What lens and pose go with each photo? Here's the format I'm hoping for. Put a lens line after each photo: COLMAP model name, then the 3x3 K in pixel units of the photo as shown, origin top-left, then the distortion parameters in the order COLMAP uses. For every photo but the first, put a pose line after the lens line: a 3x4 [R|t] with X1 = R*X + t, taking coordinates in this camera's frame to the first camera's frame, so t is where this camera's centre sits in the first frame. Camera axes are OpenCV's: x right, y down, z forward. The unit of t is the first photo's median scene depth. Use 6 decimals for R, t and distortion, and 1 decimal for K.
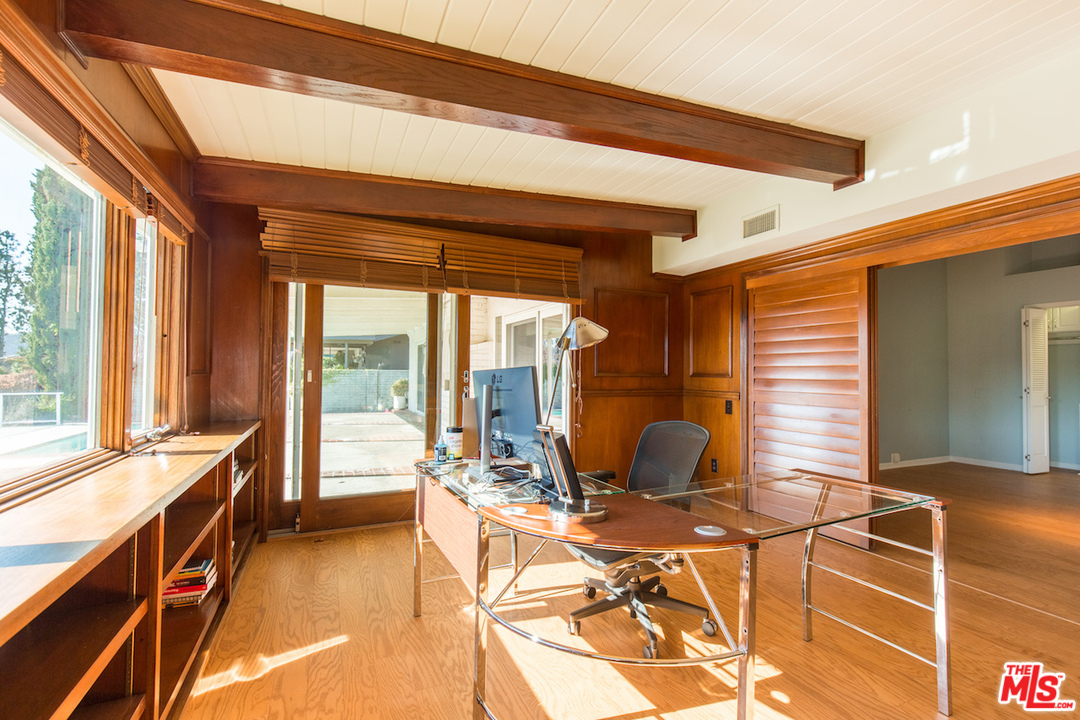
lens RADIAL K [[484.6, 0, 546.0], [0, 484.6, 366.3], [0, 0, 1]] dist [0.004326, -0.000919]
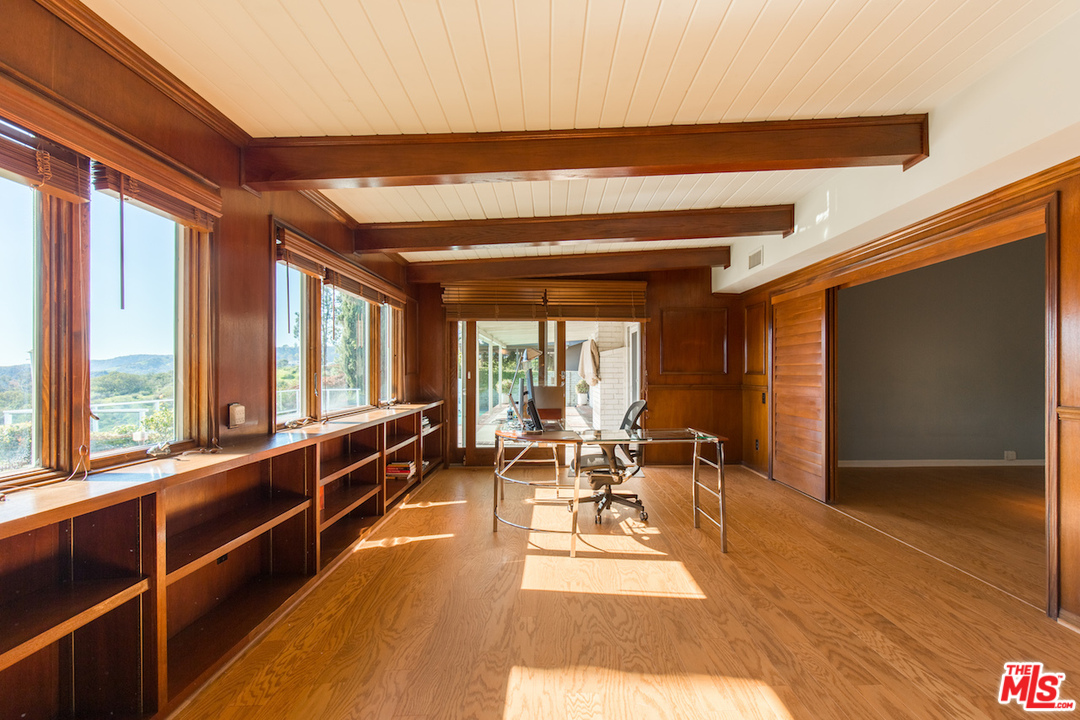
lens RADIAL K [[484.6, 0, 566.1], [0, 484.6, 376.9], [0, 0, 1]] dist [0.004326, -0.000919]
pose [[0.928109, -0.005746, -0.372265, 0.462097], [0.012831, 0.999781, 0.016557, 0.001847], [0.372088, -0.020143, 0.927979, -0.453085]]
